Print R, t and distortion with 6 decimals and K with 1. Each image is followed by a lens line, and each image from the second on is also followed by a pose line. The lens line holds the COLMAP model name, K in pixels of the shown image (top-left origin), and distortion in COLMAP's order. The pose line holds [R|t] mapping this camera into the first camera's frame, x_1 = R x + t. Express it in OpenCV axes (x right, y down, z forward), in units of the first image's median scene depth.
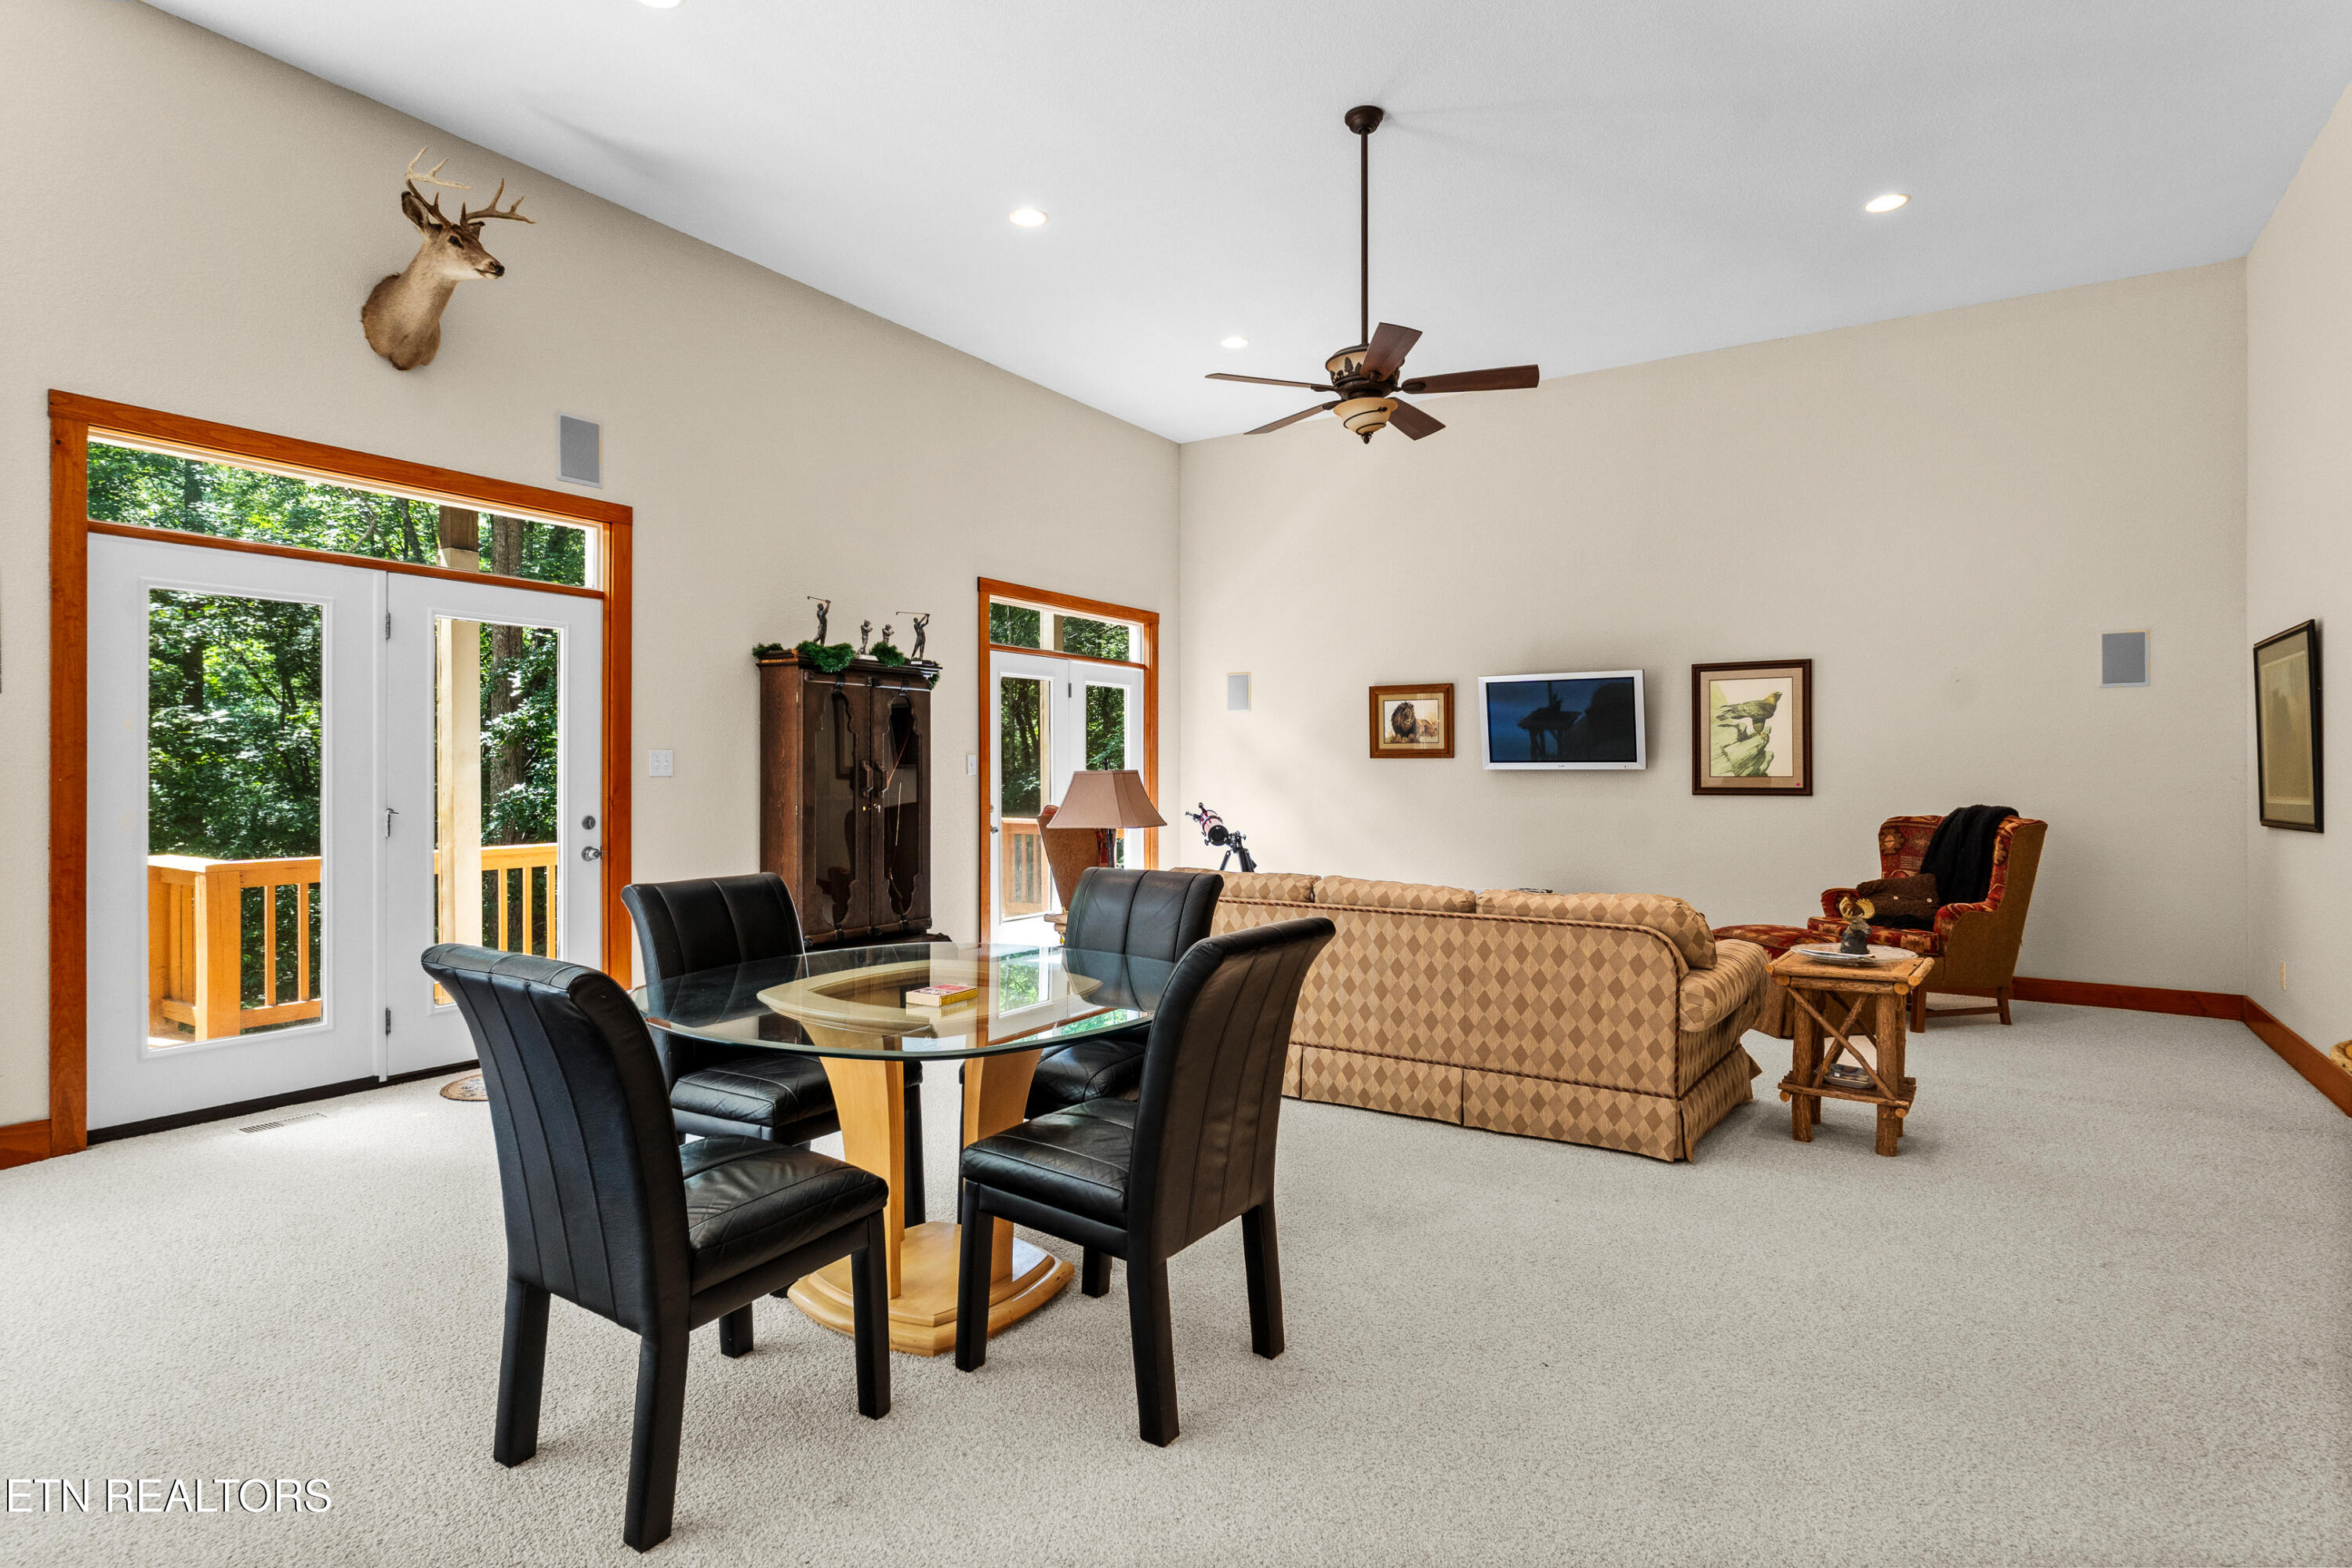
lens RADIAL K [[1205.2, 0, 1177.6], [0, 1205.2, 767.8], [0, 0, 1]] dist [-0.000943, 0.000343]
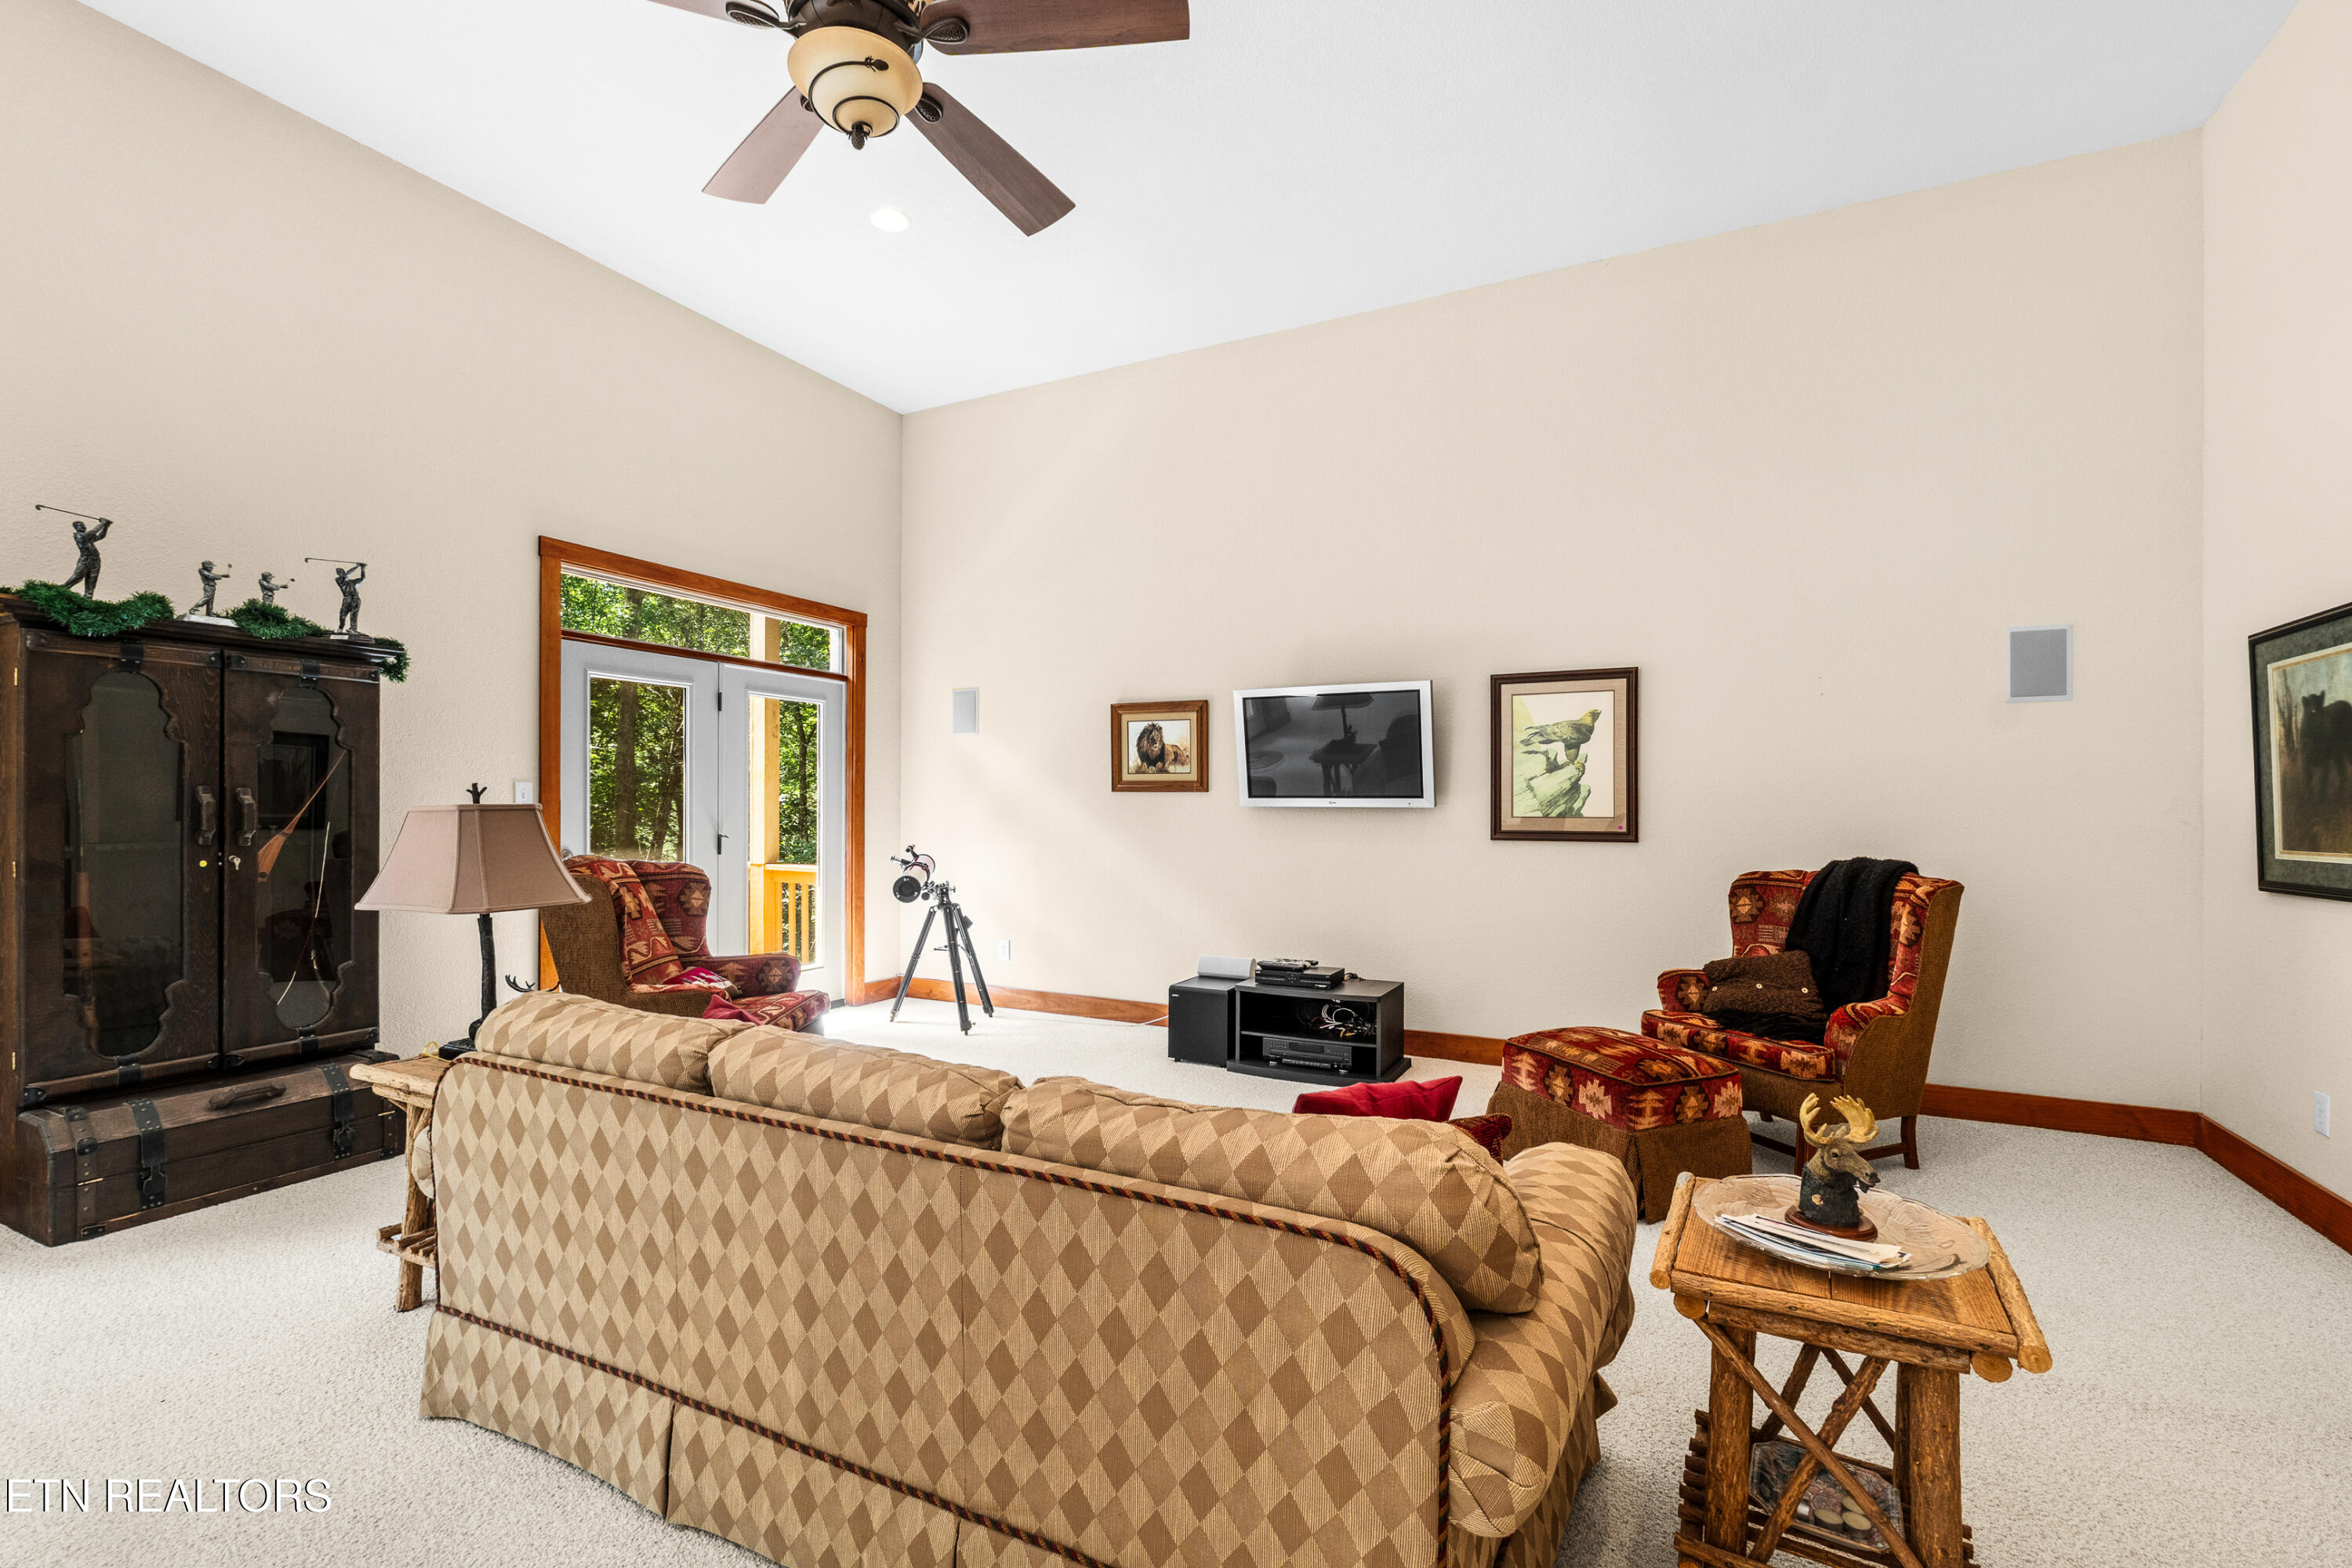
lens RADIAL K [[1009.7, 0, 1180.9], [0, 1009.7, 798.2], [0, 0, 1]] dist [-0.003951, -0.000762]
pose [[0.994532, 0.006201, 0.104244, 0.177190], [-0.005676, 0.999970, -0.005326, -0.000145], [-0.104274, 0.004705, 0.994538, 0.412146]]
